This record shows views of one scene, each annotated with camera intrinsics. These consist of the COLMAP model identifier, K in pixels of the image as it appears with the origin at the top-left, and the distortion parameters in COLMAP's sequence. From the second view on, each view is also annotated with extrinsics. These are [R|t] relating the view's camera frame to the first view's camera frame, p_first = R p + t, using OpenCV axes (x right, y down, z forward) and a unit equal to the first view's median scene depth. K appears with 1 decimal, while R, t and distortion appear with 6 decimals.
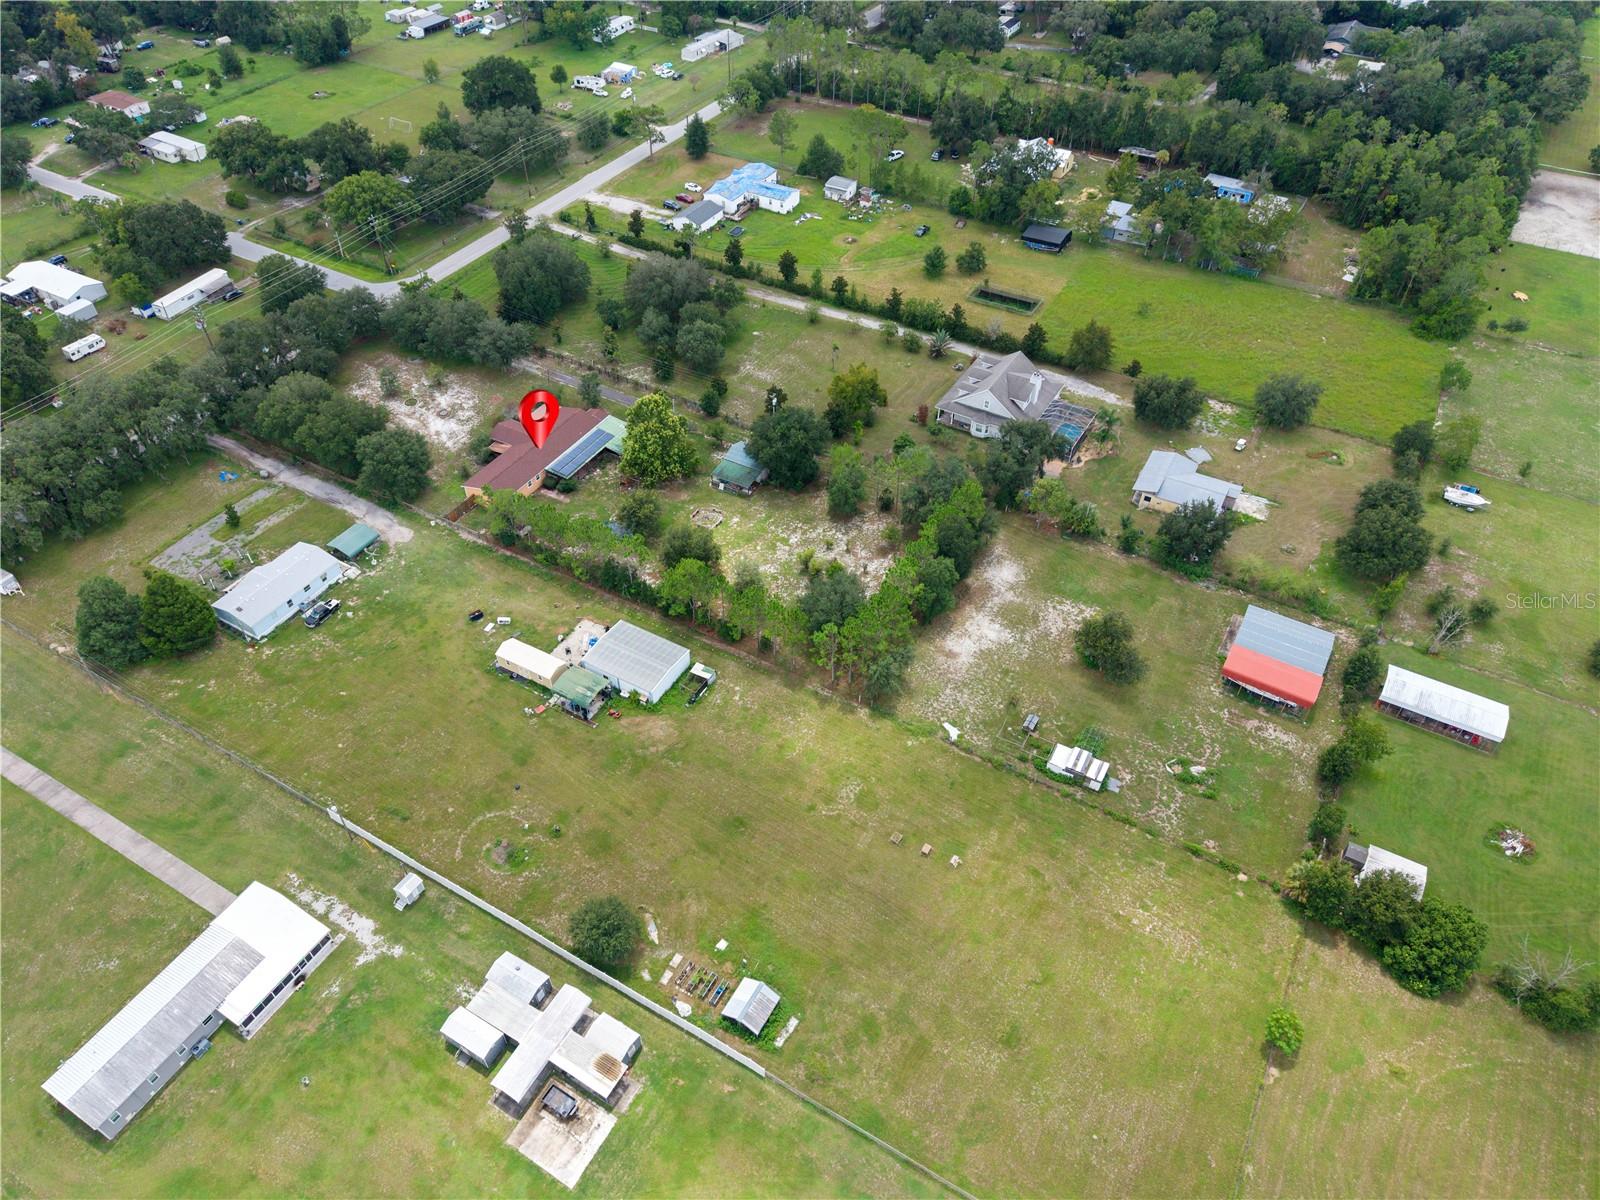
lens RADIAL K [[1067.2, 0, 800.0], [0, 1067.2, 600.0], [0, 0, 1]] dist [0.032979, -0.033856]
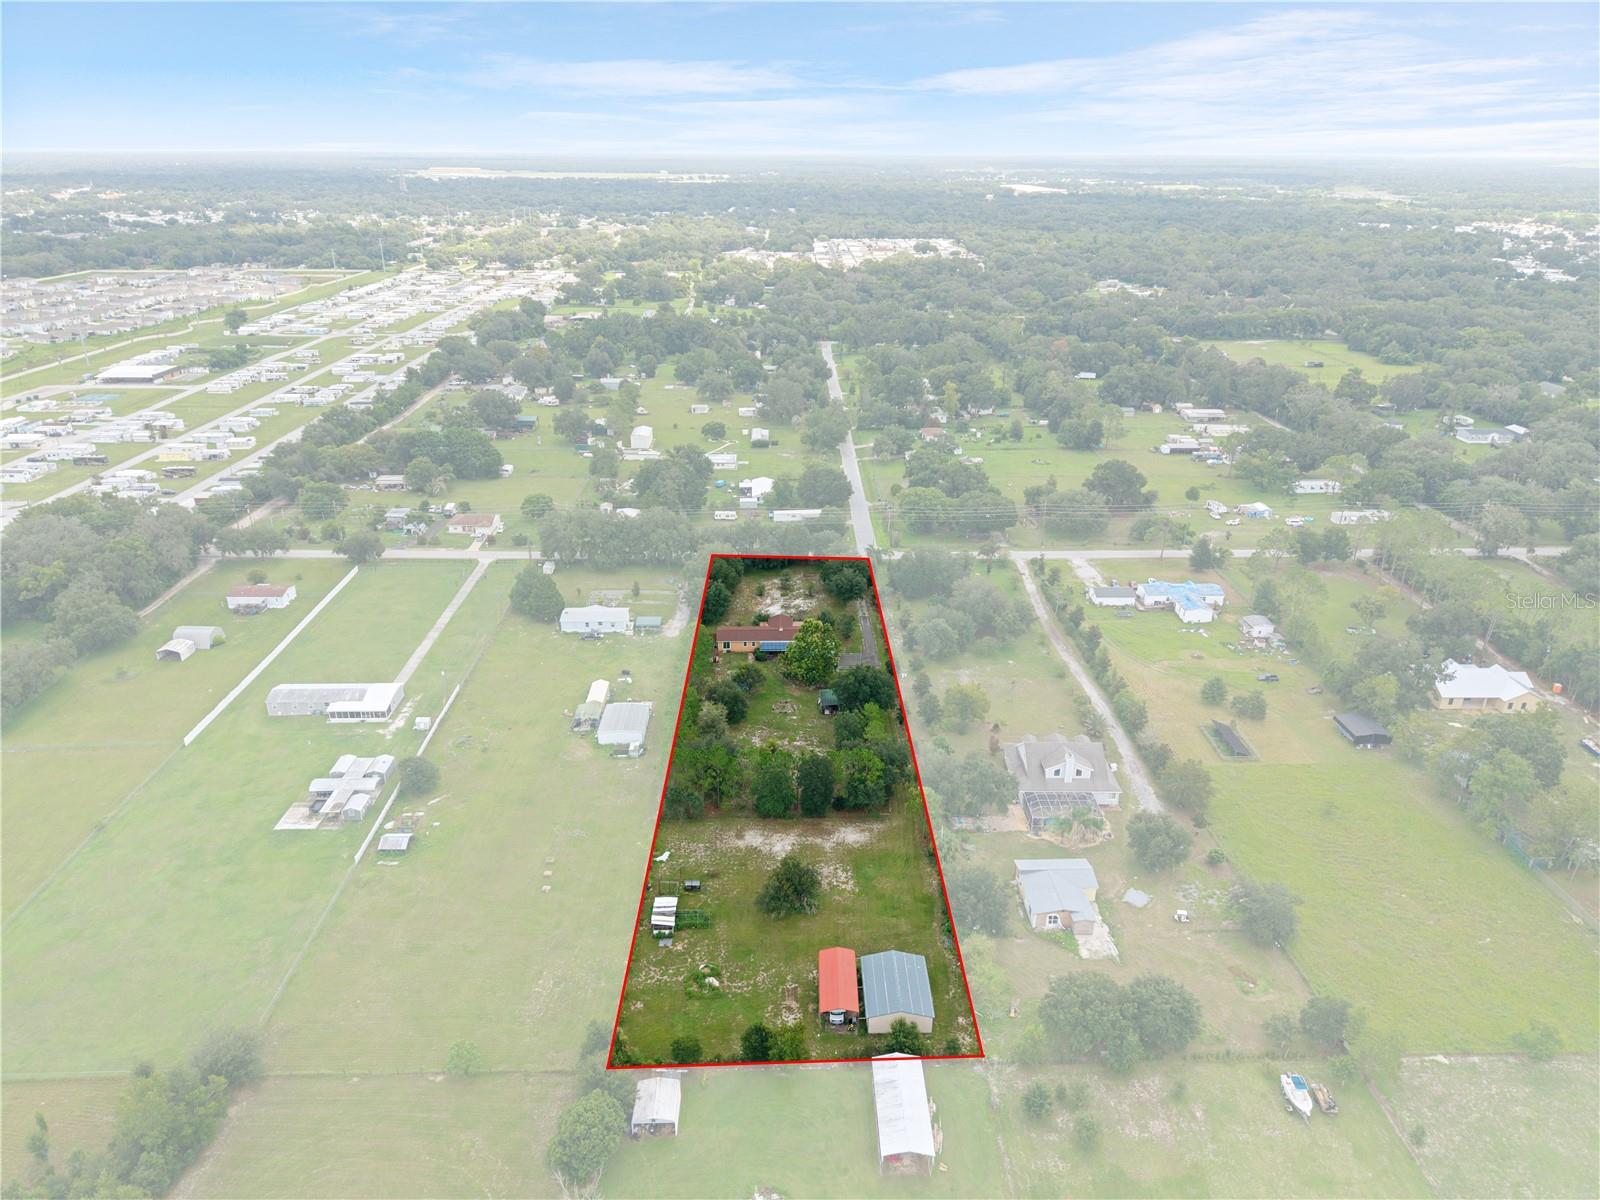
lens RADIAL K [[1077.3, 0, 792.4], [0, 1077.3, 602.6], [0, 0, 1]] dist [0.057506, -0.082234]
pose [[0.508683, 0.329548, -0.795387, 0.892092], [-0.601572, 0.796955, -0.054533, -0.109853], [0.615916, 0.506222, 0.603644, 0.124570]]
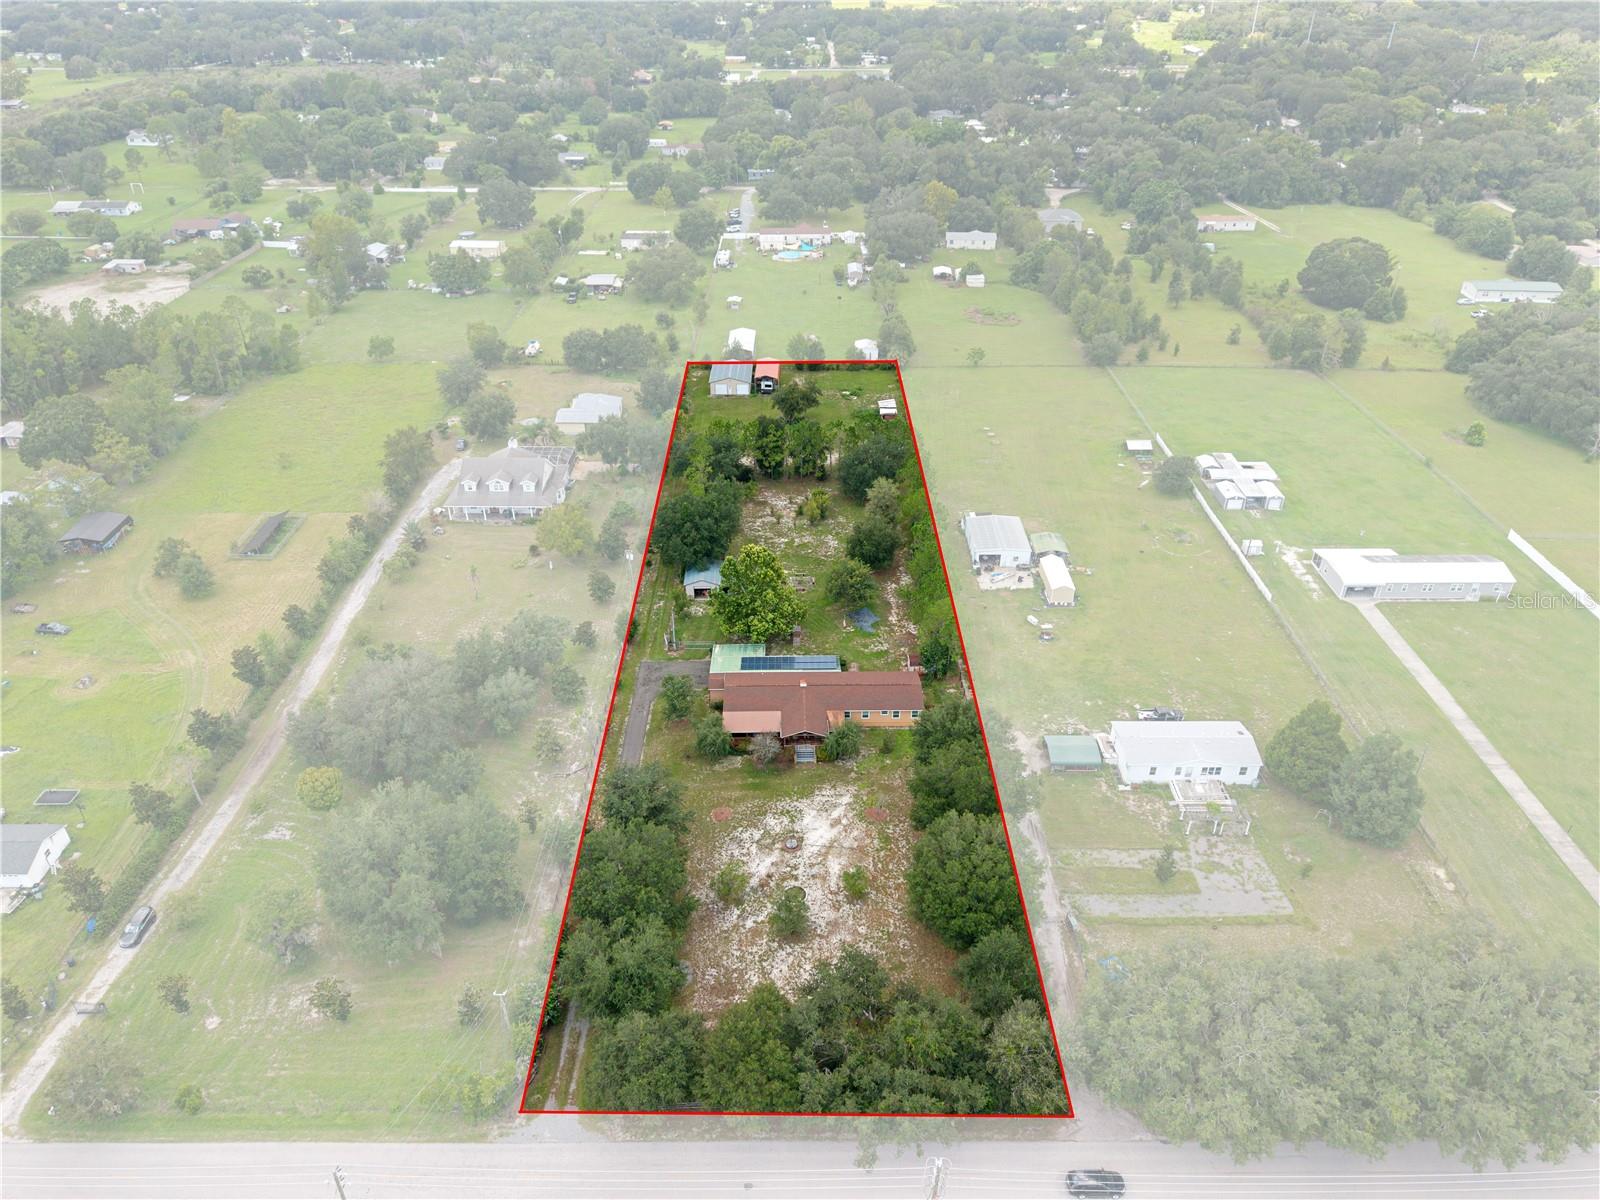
lens RADIAL K [[1077.3, 0, 792.4], [0, 1077.3, 602.6], [0, 0, 1]] dist [0.057506, -0.082234]
pose [[-0.493387, -0.464653, 0.735301, -0.781297], [0.606836, 0.421754, 0.673702, -0.704242], [-0.623153, 0.778602, 0.073880, 0.897218]]
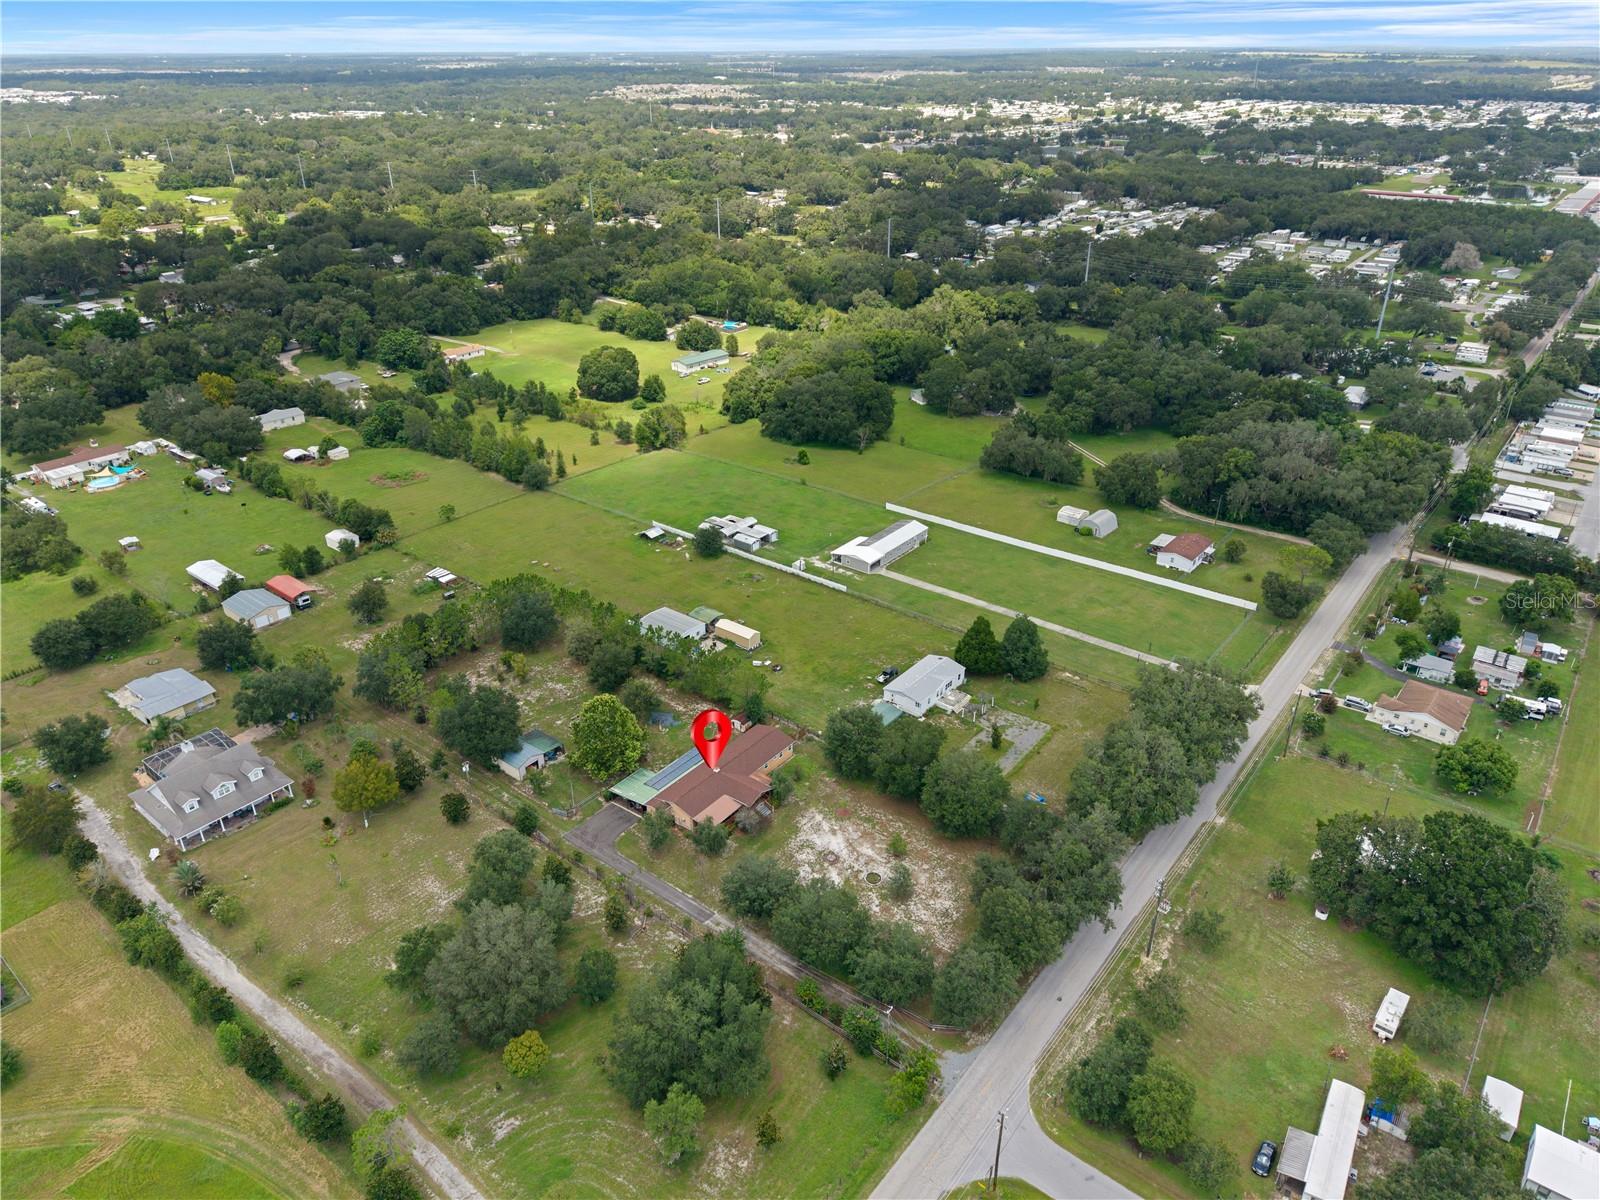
lens RADIAL K [[1067.2, 0, 800.0], [0, 1067.2, 600.0], [0, 0, 1]] dist [0.032979, -0.033856]
pose [[-0.988869, -0.070482, 0.131039, -0.430255], [0.101925, 0.320720, 0.941674, -1.099698], [-0.108398, 0.944548, -0.309966, 1.141138]]
